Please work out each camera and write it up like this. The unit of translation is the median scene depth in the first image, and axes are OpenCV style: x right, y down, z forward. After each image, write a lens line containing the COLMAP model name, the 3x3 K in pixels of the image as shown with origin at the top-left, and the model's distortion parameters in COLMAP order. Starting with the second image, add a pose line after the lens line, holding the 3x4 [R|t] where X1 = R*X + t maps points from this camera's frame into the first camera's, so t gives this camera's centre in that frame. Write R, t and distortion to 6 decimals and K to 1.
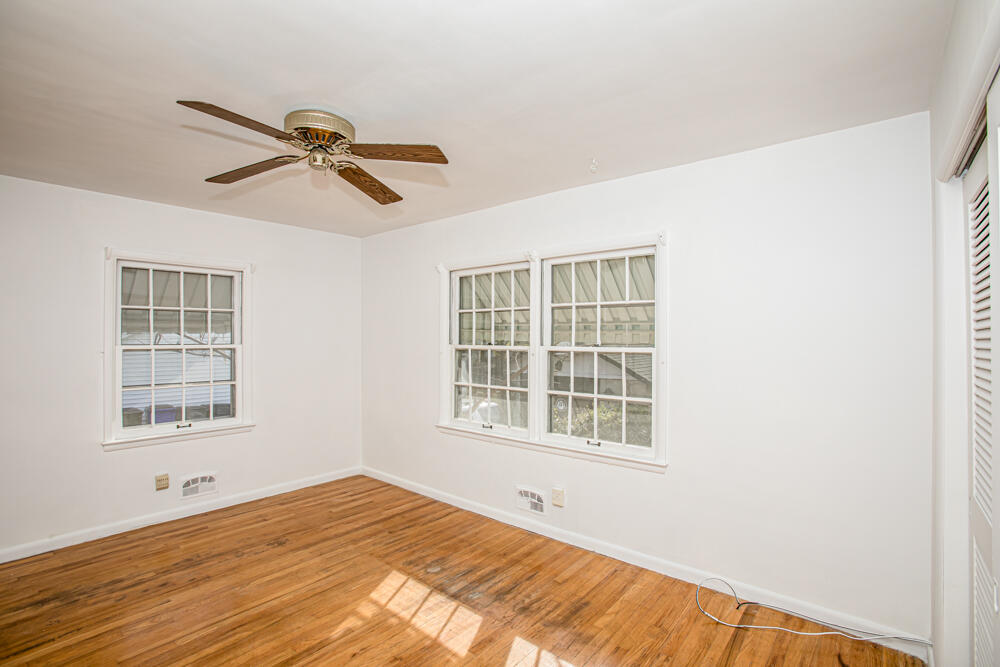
lens RADIAL K [[459.1, 0, 509.3], [0, 459.1, 331.2], [0, 0, 1]] dist [-0.055849, 0.020080]
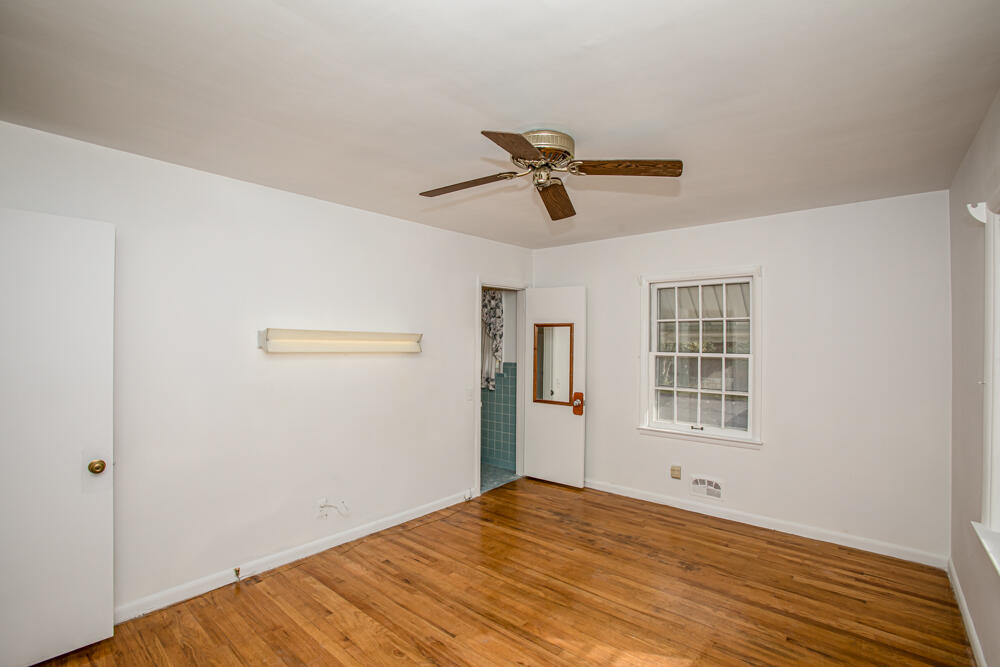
lens RADIAL K [[459.1, 0, 509.3], [0, 459.1, 331.2], [0, 0, 1]] dist [-0.055849, 0.020080]
pose [[-0.006984, -0.025962, -0.999639, 0.416491], [0.005621, 0.999646, -0.026002, 0.004713], [0.999960, -0.005801, -0.006836, 0.608719]]
